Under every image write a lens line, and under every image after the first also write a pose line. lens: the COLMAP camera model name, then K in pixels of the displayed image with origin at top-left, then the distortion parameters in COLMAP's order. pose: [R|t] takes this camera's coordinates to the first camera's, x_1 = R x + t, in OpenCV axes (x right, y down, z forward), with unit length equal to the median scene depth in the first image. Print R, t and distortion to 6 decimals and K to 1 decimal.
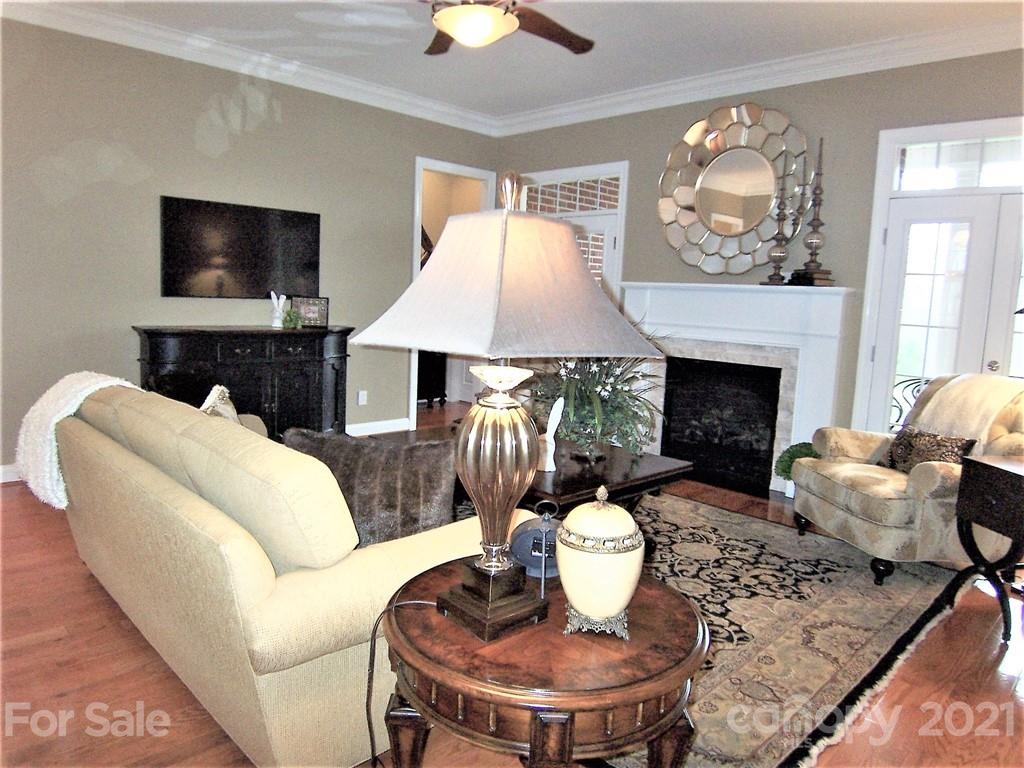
lens RADIAL K [[698.4, 0, 514.8], [0, 698.4, 391.7], [0, 0, 1]] dist [-0.010367, -0.030873]
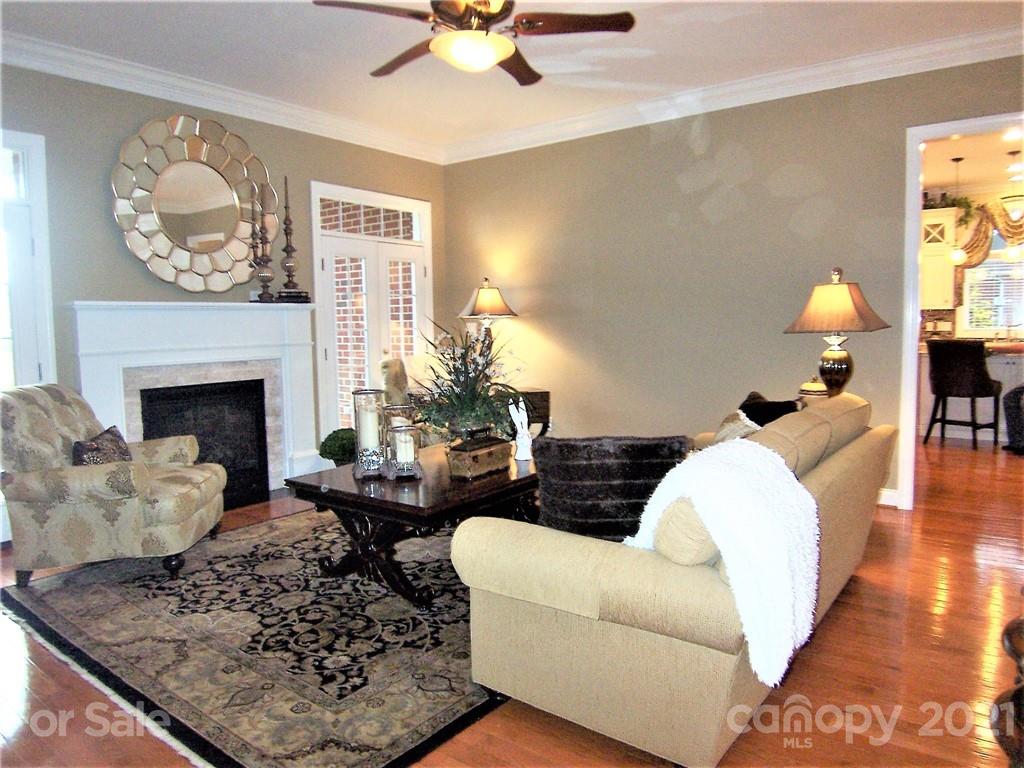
lens RADIAL K [[698.4, 0, 515.8], [0, 698.4, 385.3], [0, 0, 1]] dist [-0.010367, -0.030873]
pose [[-0.118478, -0.139327, 0.983133, -0.738748], [0.141230, 0.977676, 0.155573, -0.137845], [-0.982862, 0.157279, -0.096156, 0.724452]]
